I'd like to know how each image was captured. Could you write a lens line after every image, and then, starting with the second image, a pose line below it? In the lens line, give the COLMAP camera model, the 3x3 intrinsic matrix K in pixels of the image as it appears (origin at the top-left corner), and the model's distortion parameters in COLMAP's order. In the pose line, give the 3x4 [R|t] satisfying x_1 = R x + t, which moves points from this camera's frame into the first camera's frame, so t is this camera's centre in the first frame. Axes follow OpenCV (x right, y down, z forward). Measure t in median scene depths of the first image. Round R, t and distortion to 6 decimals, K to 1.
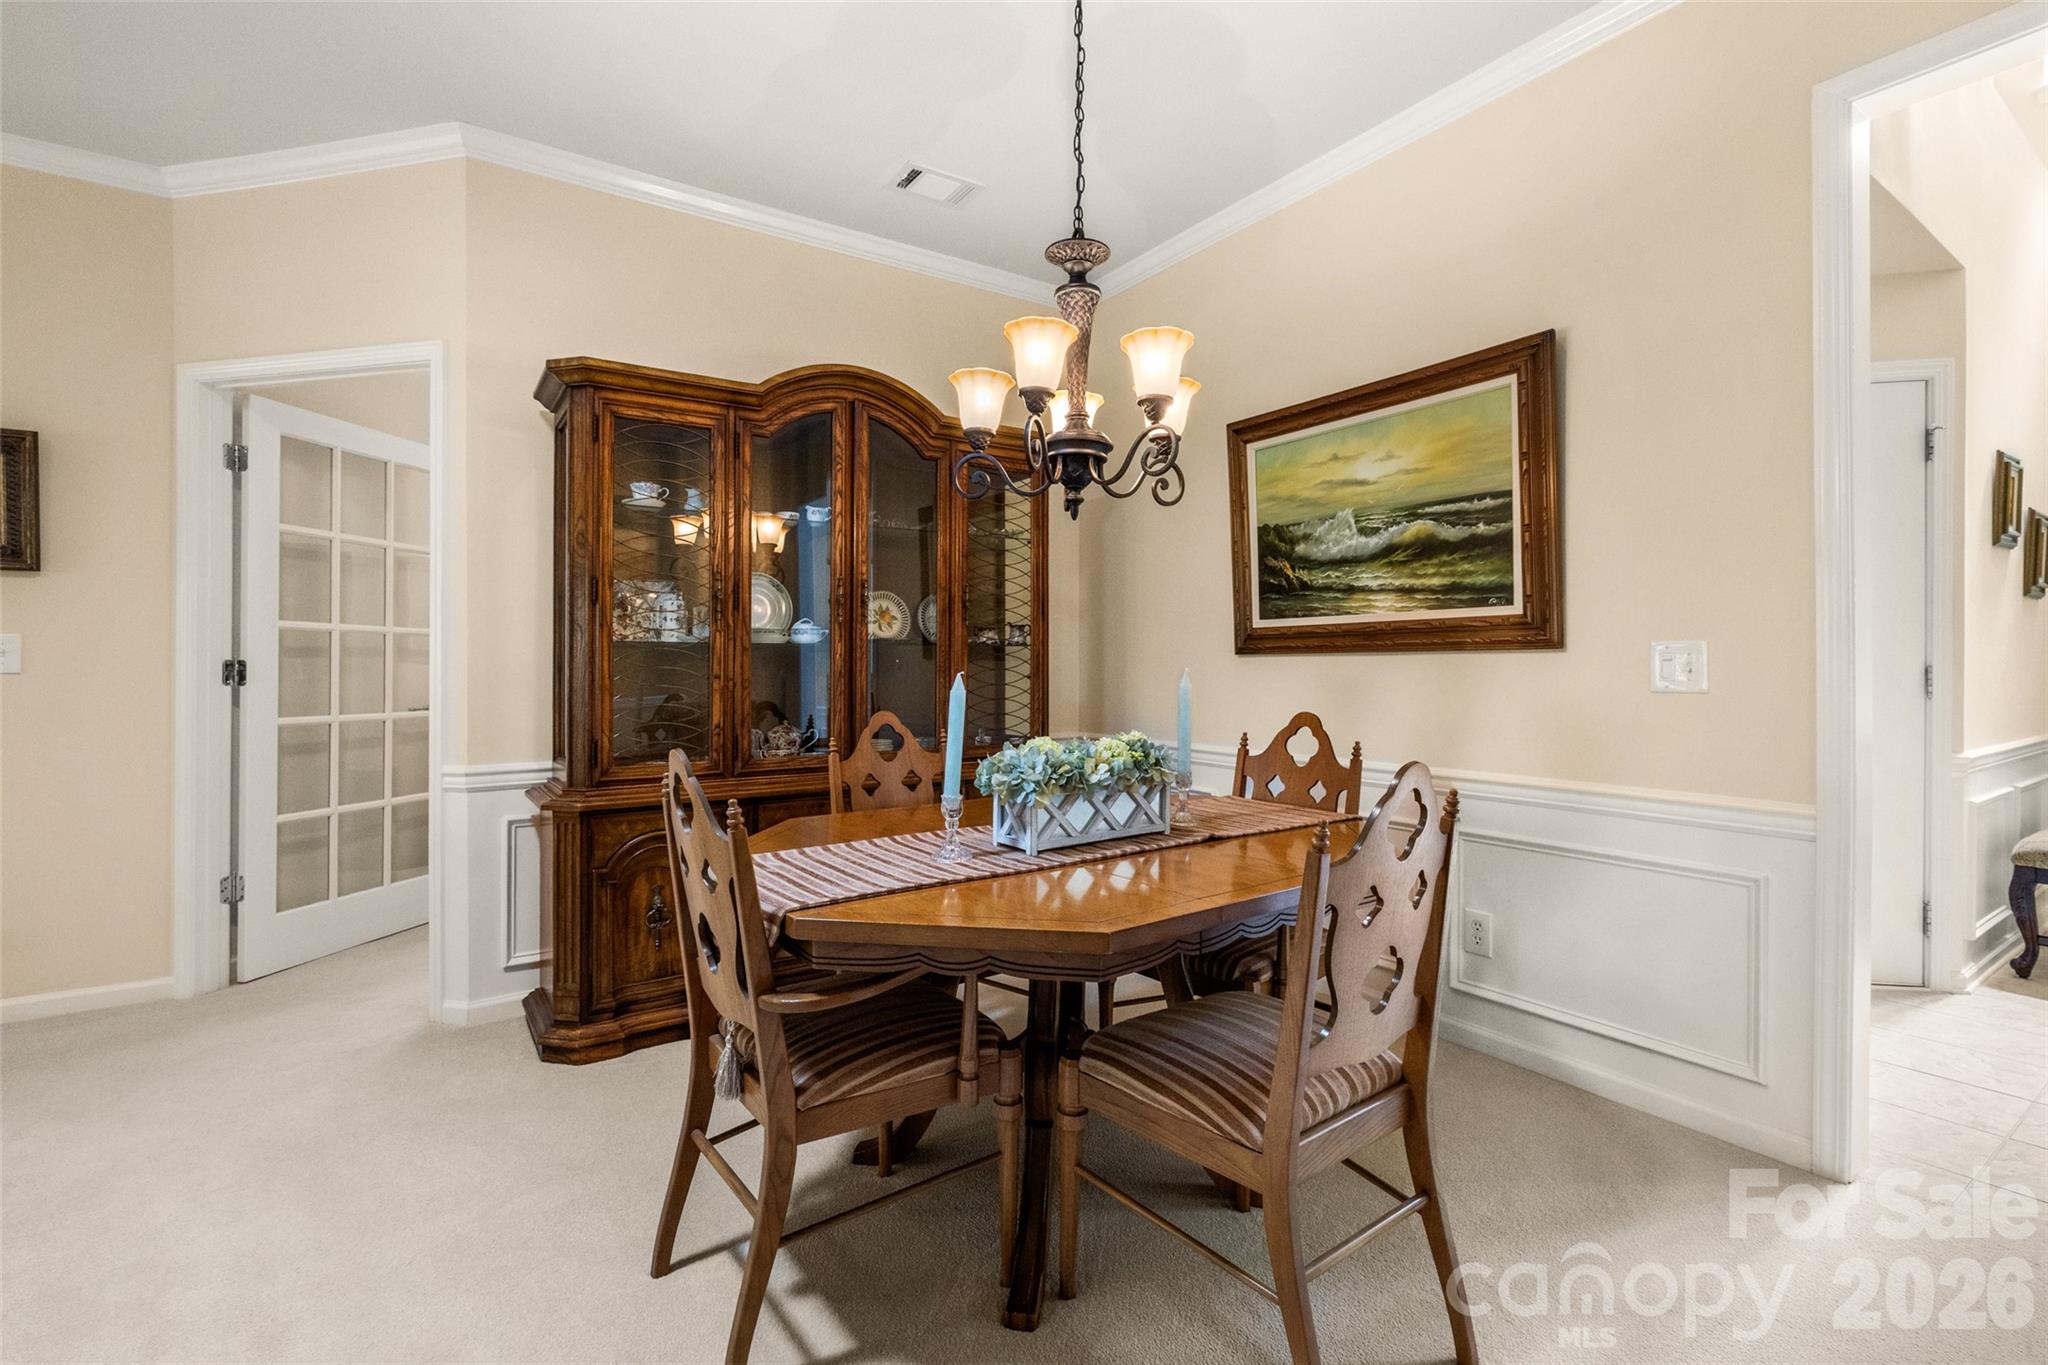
lens RADIAL K [[908.0, 0, 1035.3], [0, 908.0, 655.2], [0, 0, 1]] dist [-0.012736, 0.000874]
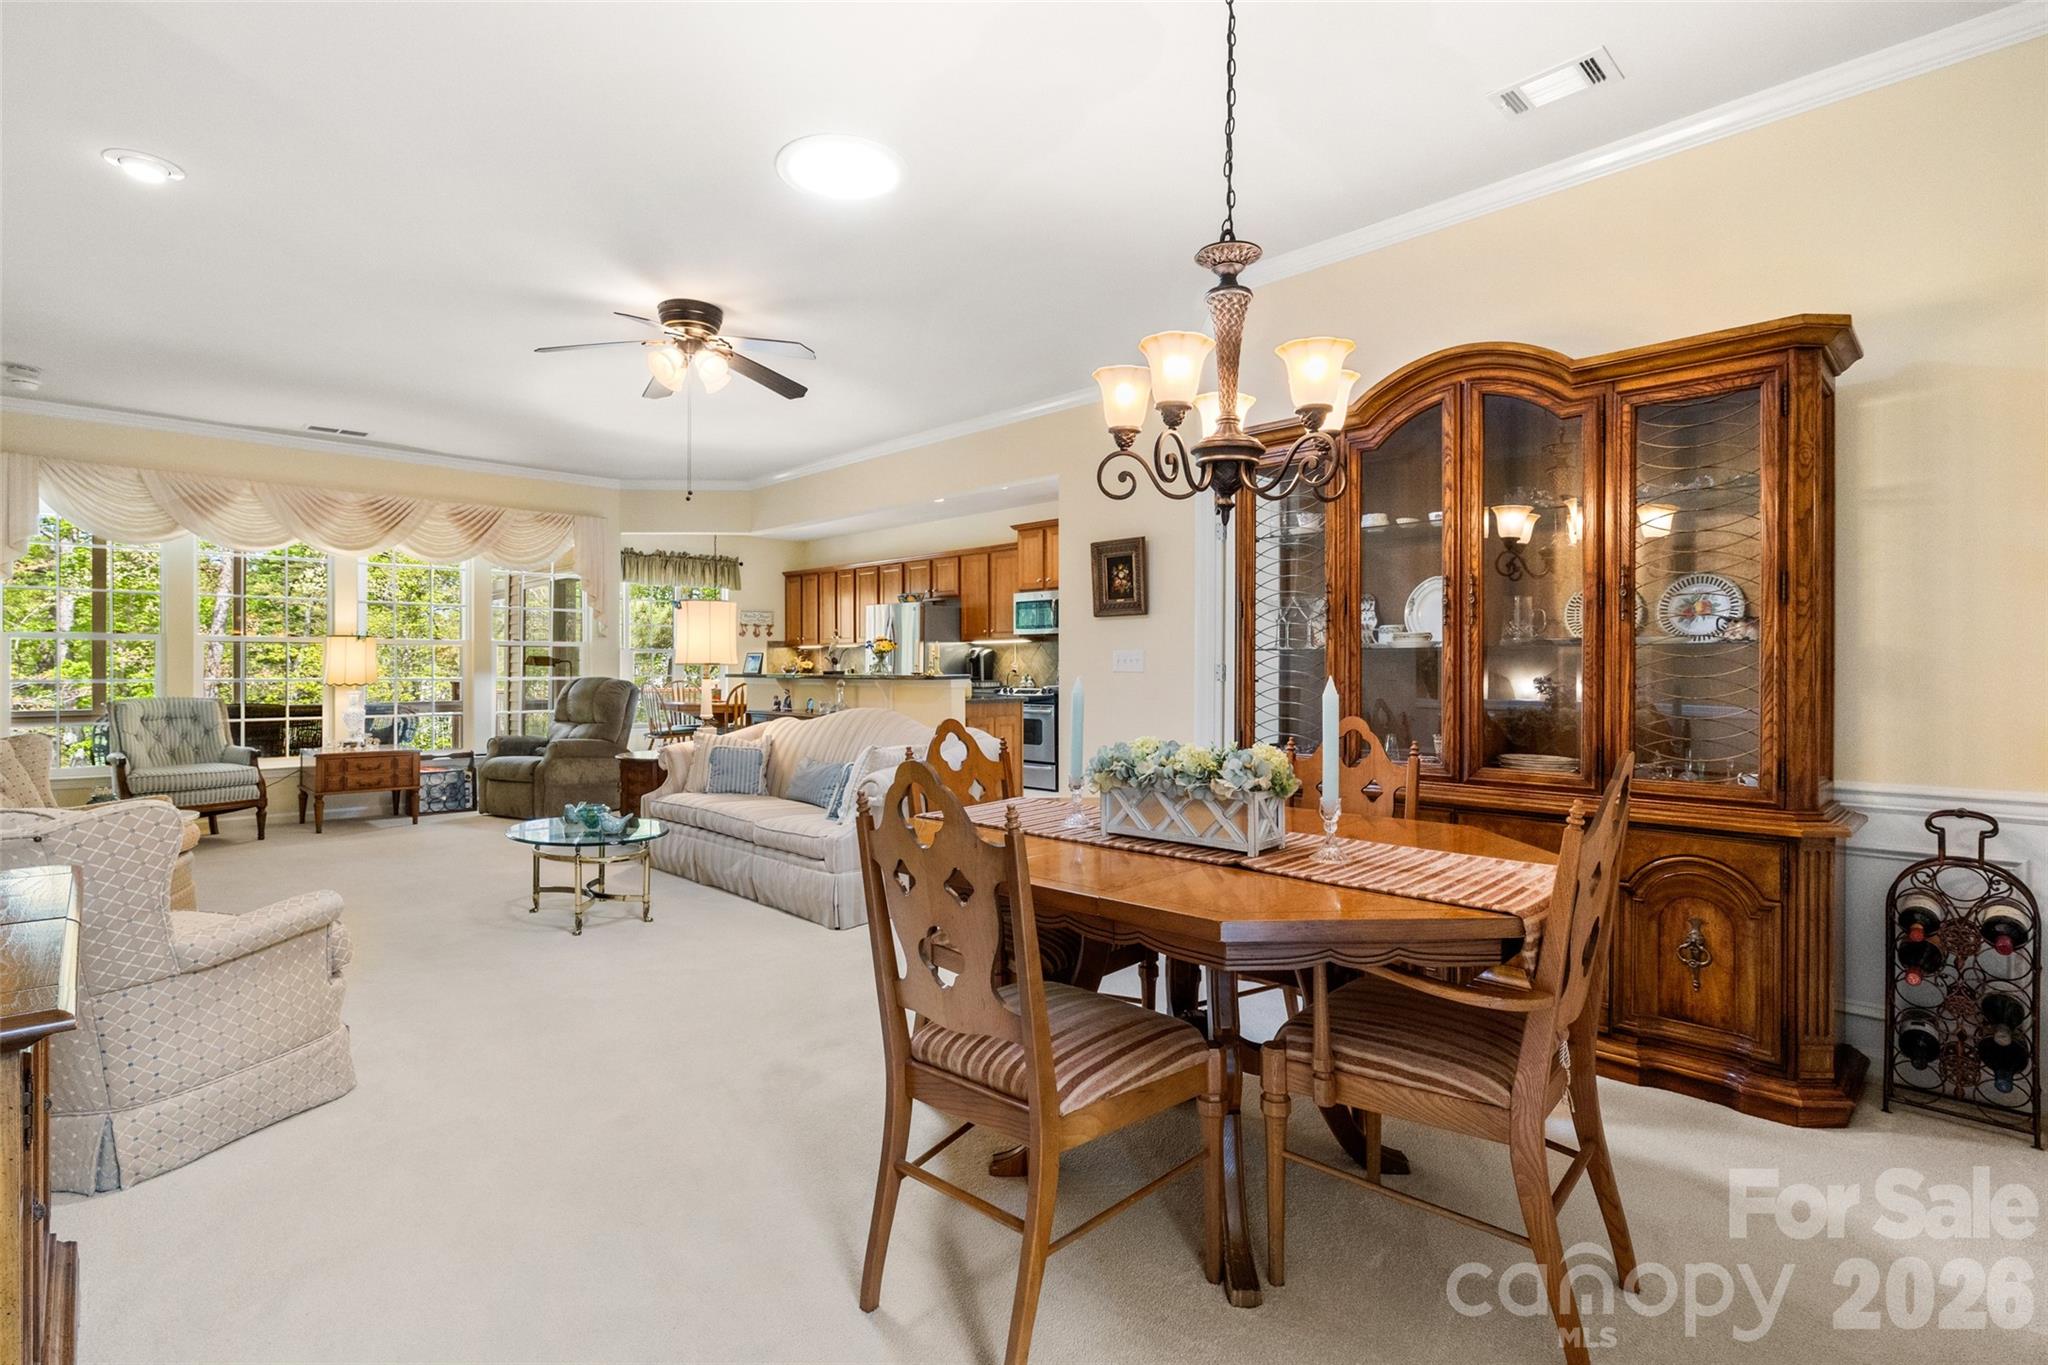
lens RADIAL K [[961.0, 0, 1019.3], [0, 961.0, 669.9], [0, 0, 1]] dist [-0.008438, 0.000987]
pose [[0.195470, 0.005299, -0.980695, 0.775677], [0.008570, 0.999938, 0.007112, -0.002482], [0.980672, -0.009795, 0.195413, 0.420509]]
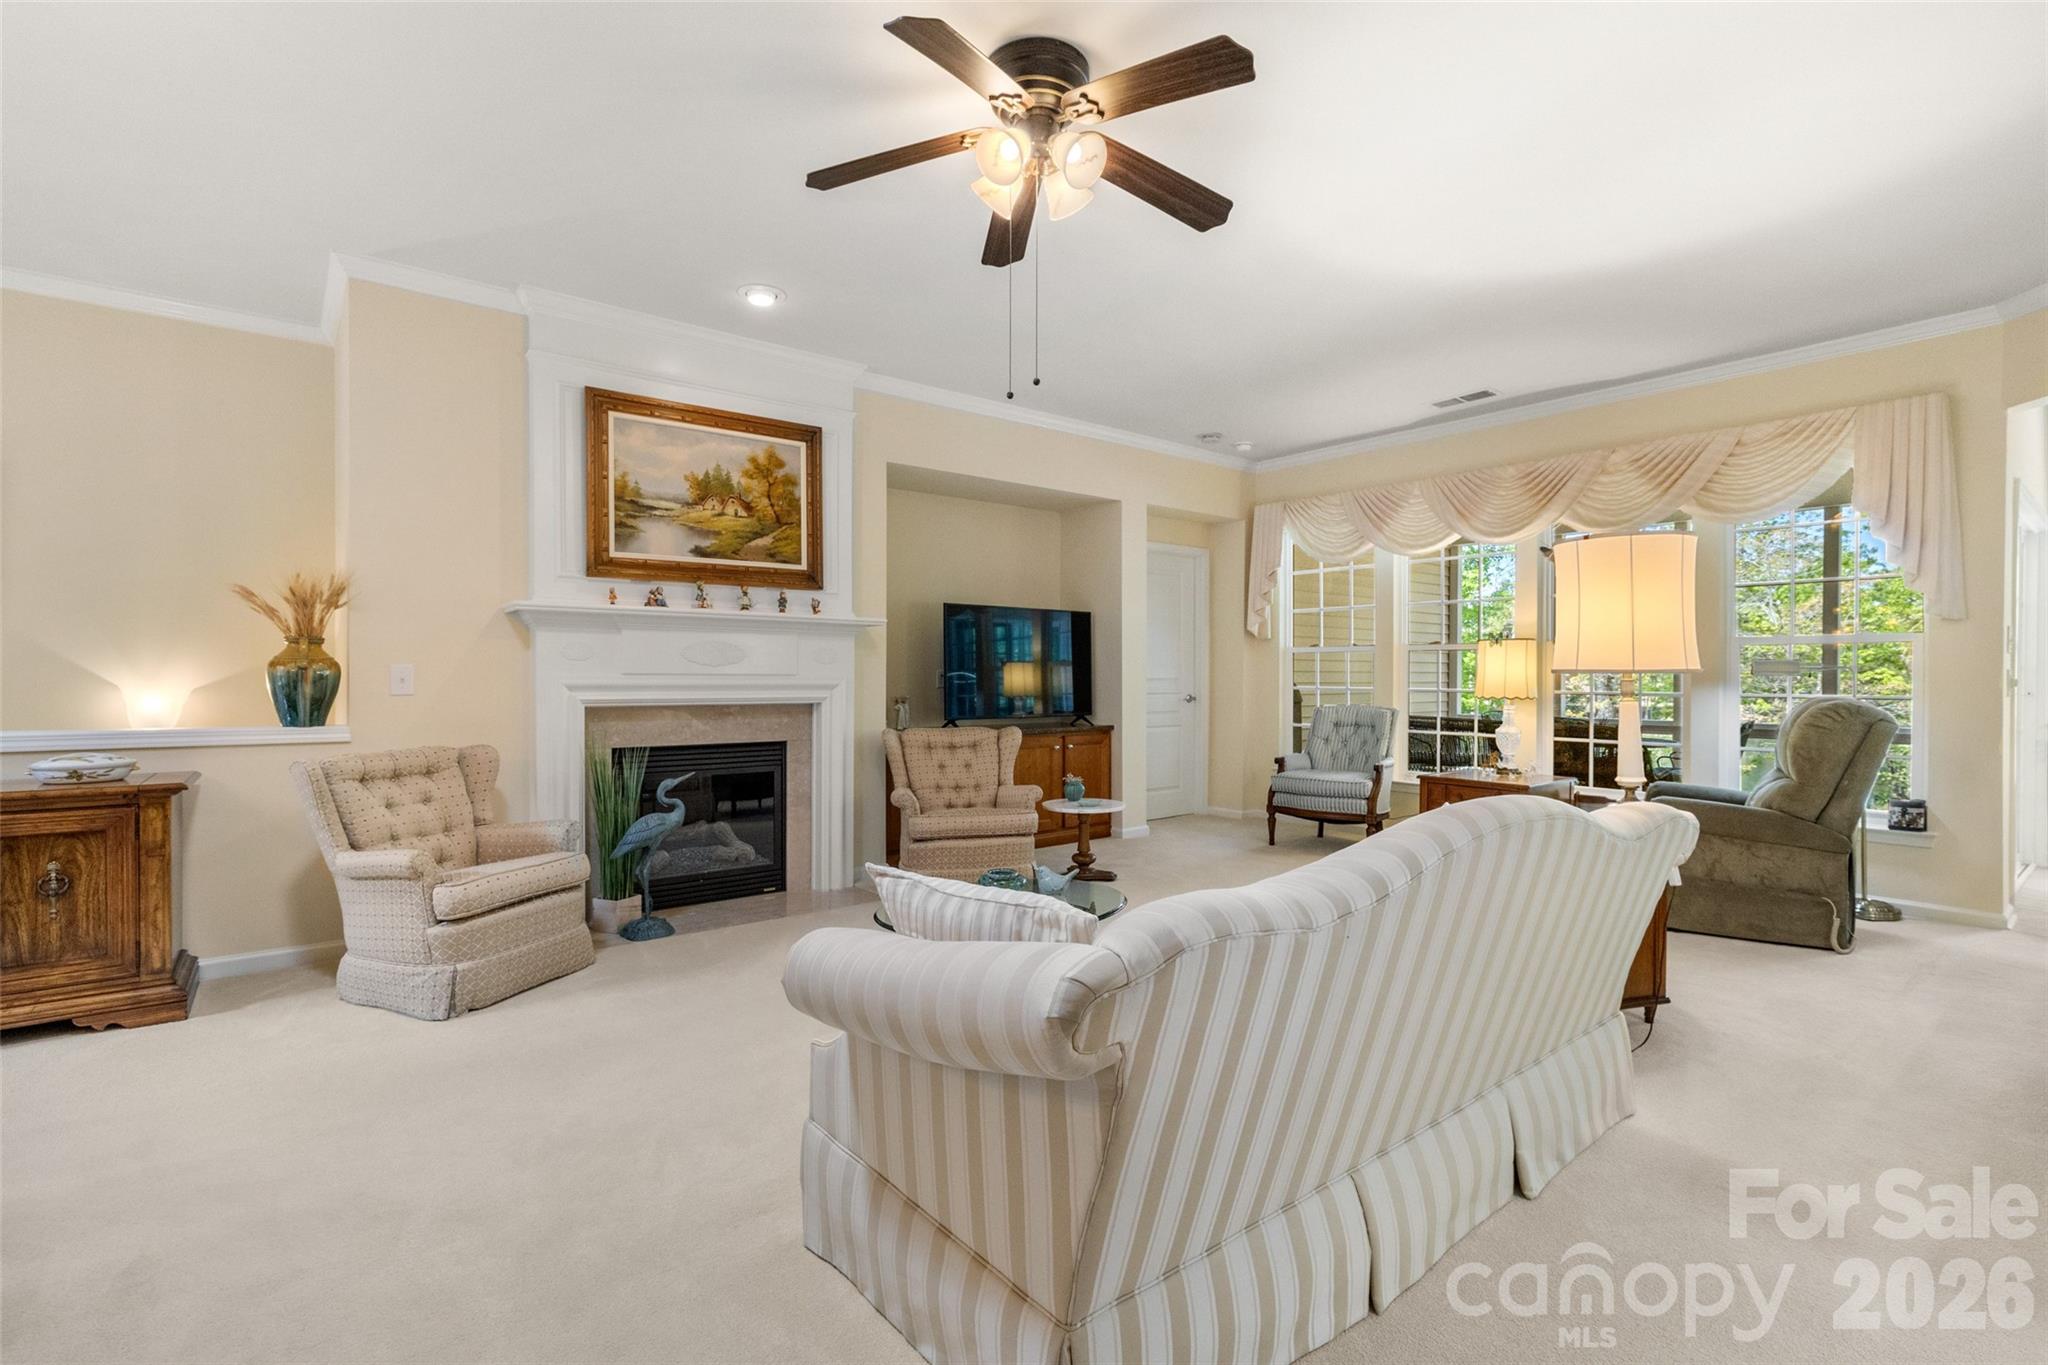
lens RADIAL K [[908.0, 0, 1019.2], [0, 908.0, 677.9], [0, 0, 1]] dist [-0.012736, 0.000874]
pose [[-0.997266, -0.000740, -0.073895, -0.867157], [-0.000444, 0.999992, -0.004016, 0.002434], [0.073898, -0.003972, -0.997258, 1.094941]]
